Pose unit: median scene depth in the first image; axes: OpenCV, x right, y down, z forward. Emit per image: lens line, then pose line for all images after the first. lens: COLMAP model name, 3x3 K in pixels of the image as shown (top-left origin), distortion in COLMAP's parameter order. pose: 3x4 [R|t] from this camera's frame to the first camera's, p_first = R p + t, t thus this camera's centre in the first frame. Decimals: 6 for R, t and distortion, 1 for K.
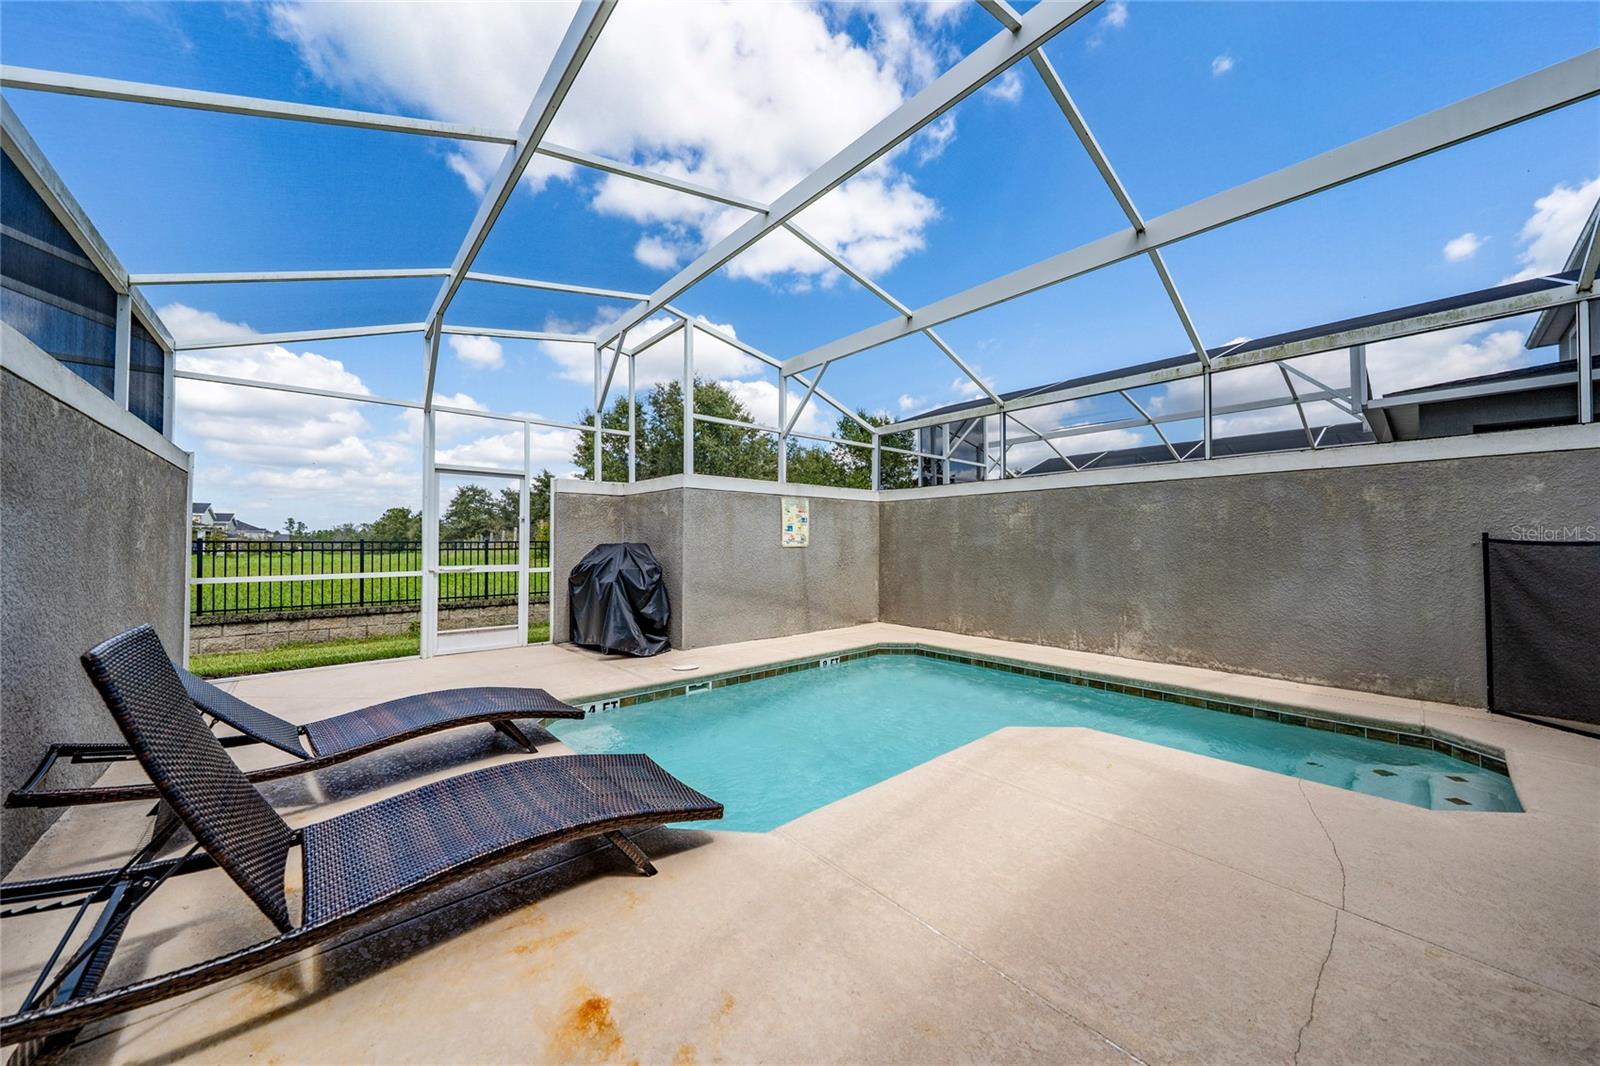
lens RADIAL K [[547.1, 0, 803.1], [0, 547.1, 540.8], [0, 0, 1]] dist [-0.000712, 0.000765]
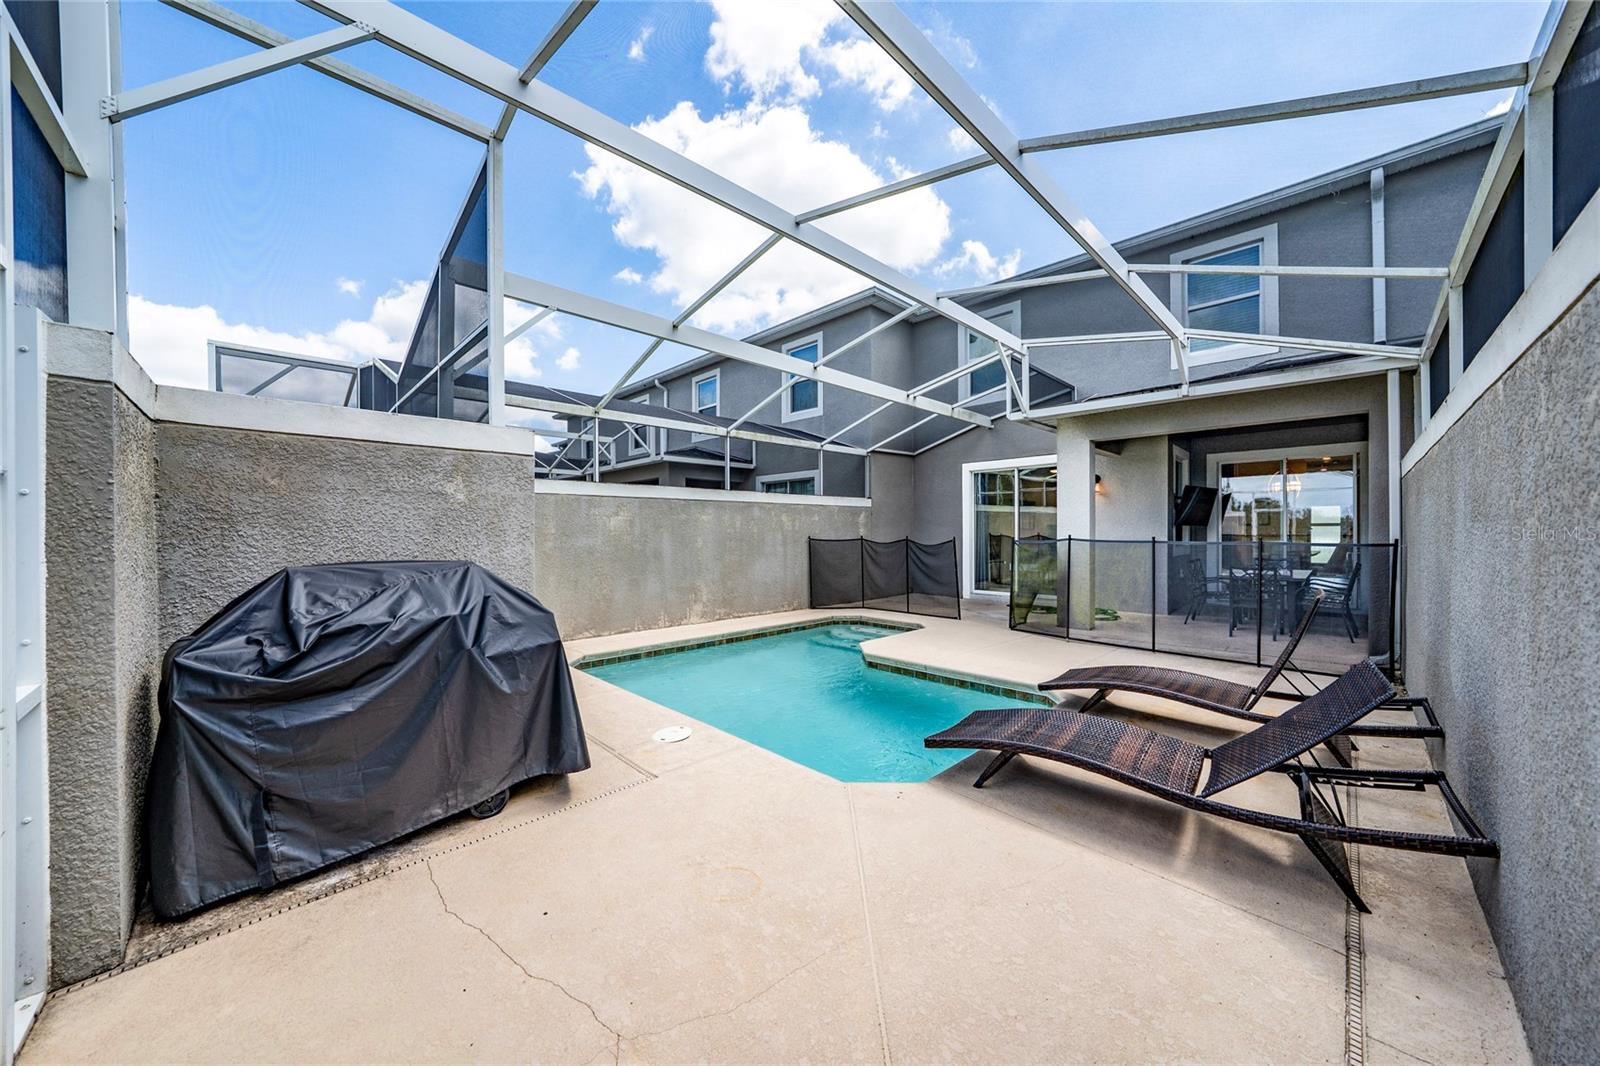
lens RADIAL K [[547.1, 0, 800.7], [0, 547.1, 532.3], [0, 0, 1]] dist [-0.000712, 0.000765]
pose [[-0.042856, -0.001059, 0.999081, -0.749313], [-0.001747, 0.999998, 0.000985, -0.021005], [-0.999080, -0.001703, -0.042858, 0.714624]]
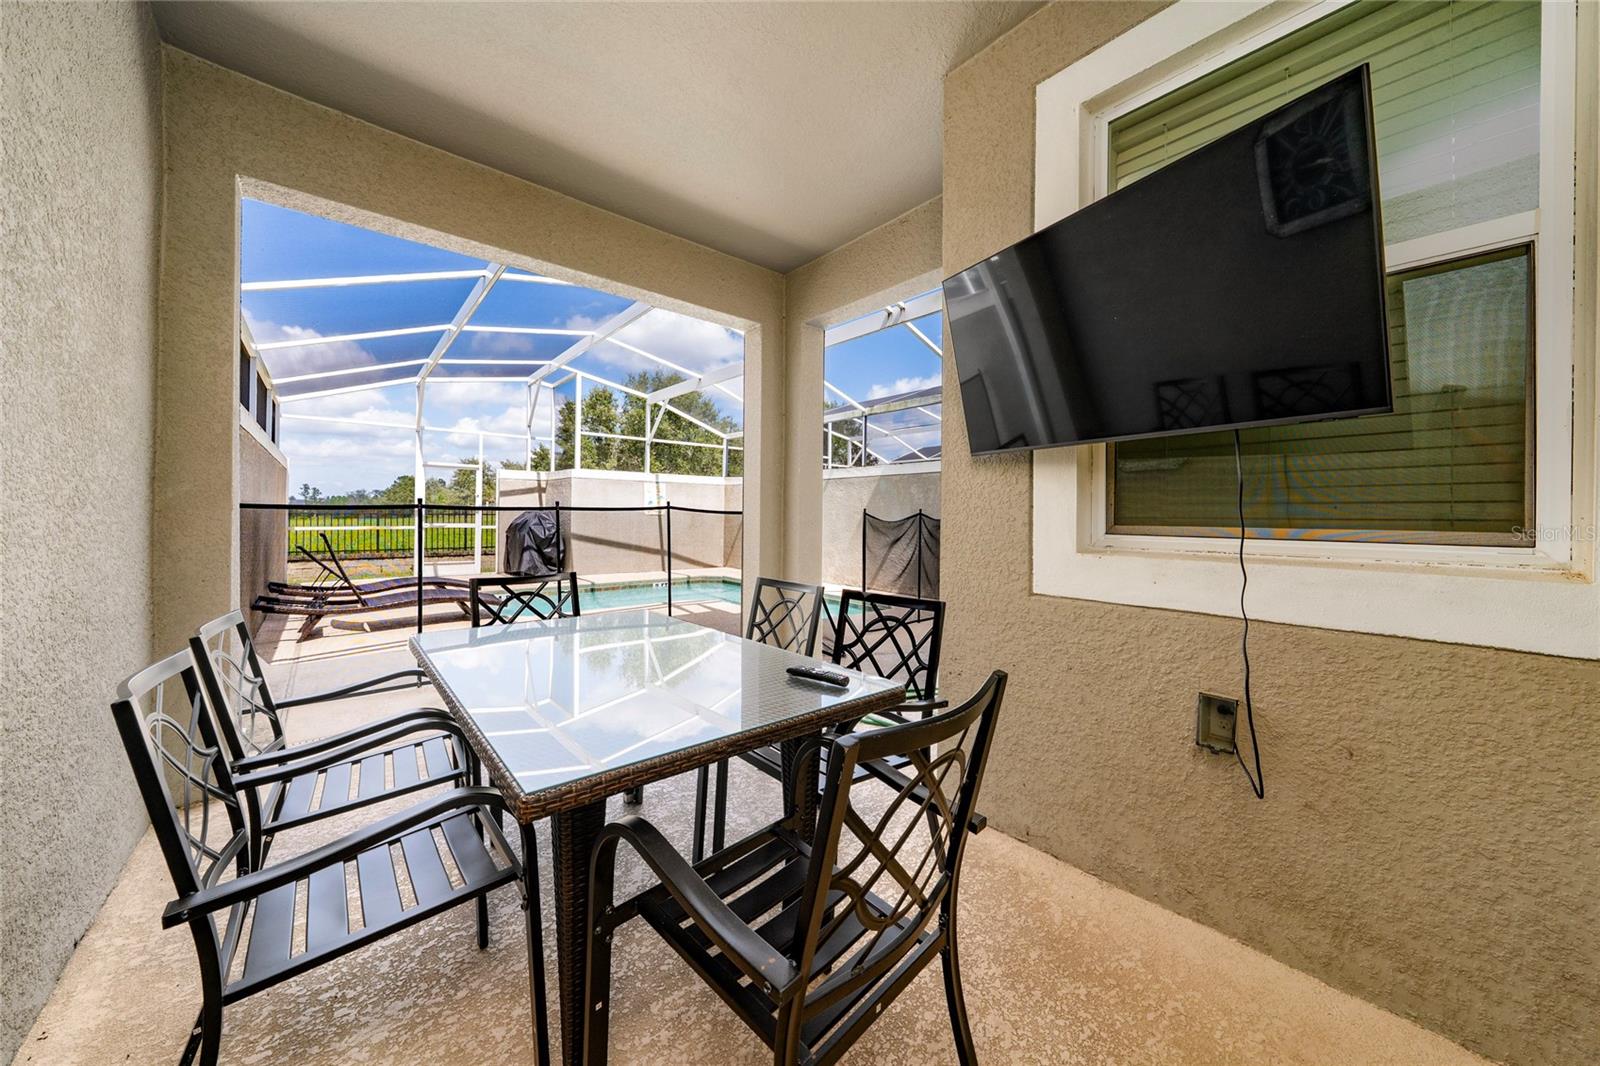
lens RADIAL K [[547.1, 0, 793.6], [0, 547.1, 511.7], [0, 0, 1]] dist [-0.000712, 0.000765]
pose [[0.999651, 0.012911, -0.023044, 0.469542], [-0.012923, 0.999916, -0.000355, -0.002953], [0.023037, 0.000653, 0.999734, -0.609321]]
